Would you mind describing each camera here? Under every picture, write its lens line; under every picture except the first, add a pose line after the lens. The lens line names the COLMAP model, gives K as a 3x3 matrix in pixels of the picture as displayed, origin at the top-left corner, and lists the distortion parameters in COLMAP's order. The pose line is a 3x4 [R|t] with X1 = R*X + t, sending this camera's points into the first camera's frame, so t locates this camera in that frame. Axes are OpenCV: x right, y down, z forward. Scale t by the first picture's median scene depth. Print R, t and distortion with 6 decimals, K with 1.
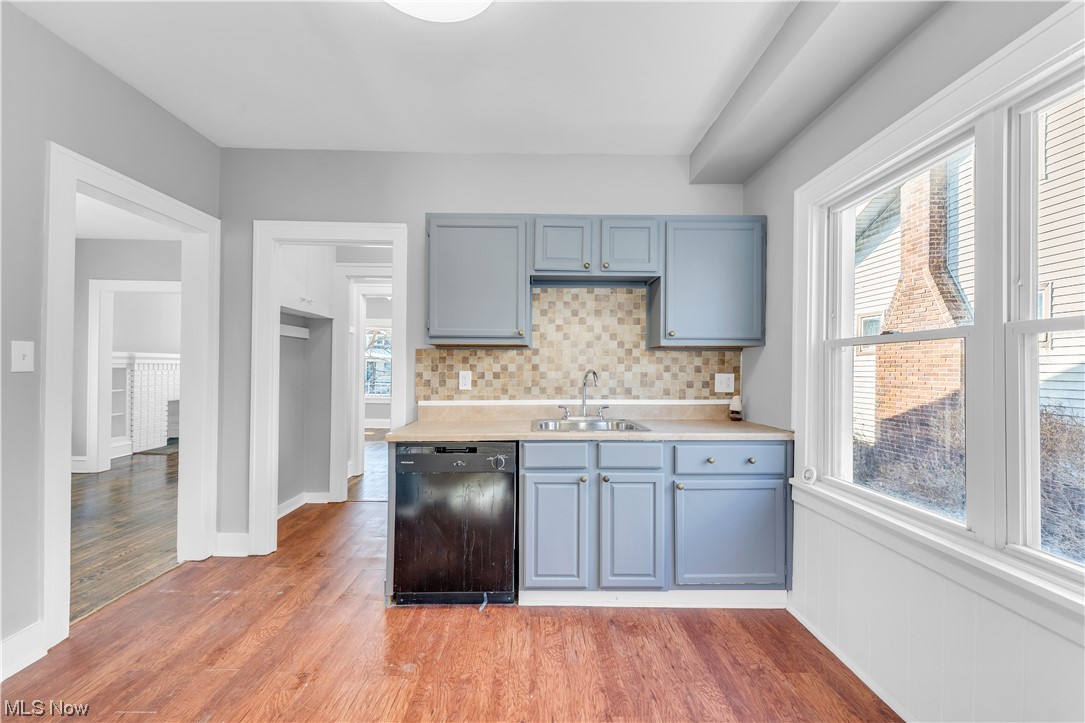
lens RADIAL K [[439.1, 0, 536.6], [0, 439.1, 364.3], [0, 0, 1]] dist [-0.001265, -0.000203]
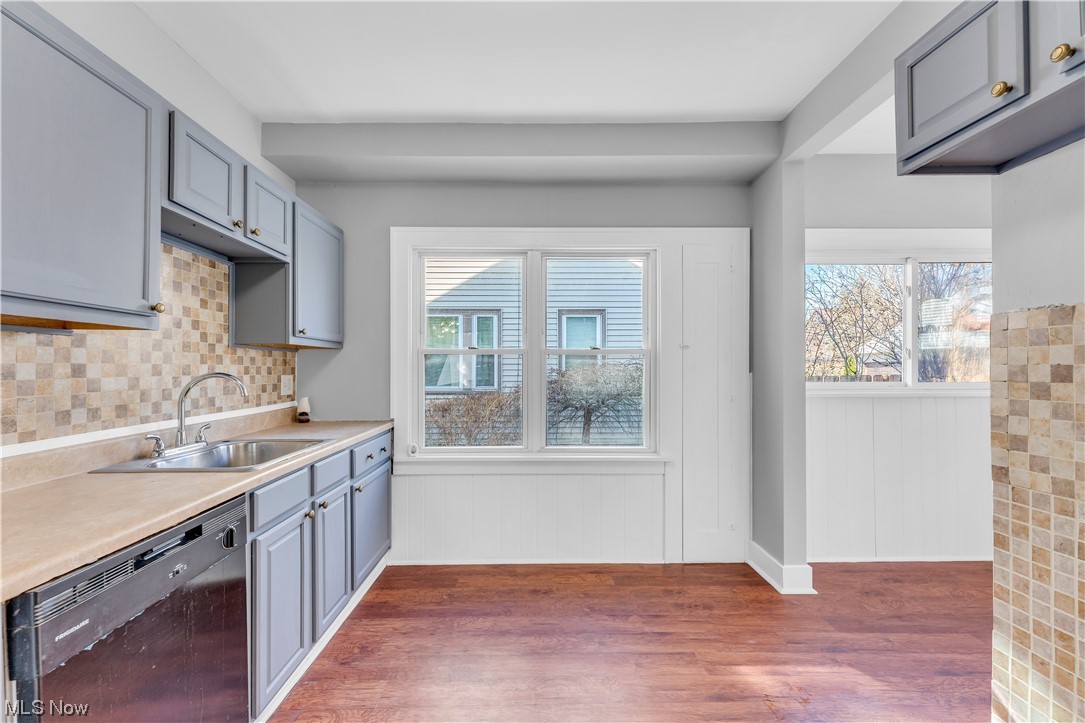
lens RADIAL K [[439.1, 0, 537.1], [0, 439.1, 365.1], [0, 0, 1]] dist [-0.001265, -0.000203]
pose [[-0.012062, 0.002052, 0.999925, -0.520959], [-0.007136, 0.999972, -0.002138, -0.001925], [-0.999902, -0.007161, -0.012047, 0.472786]]
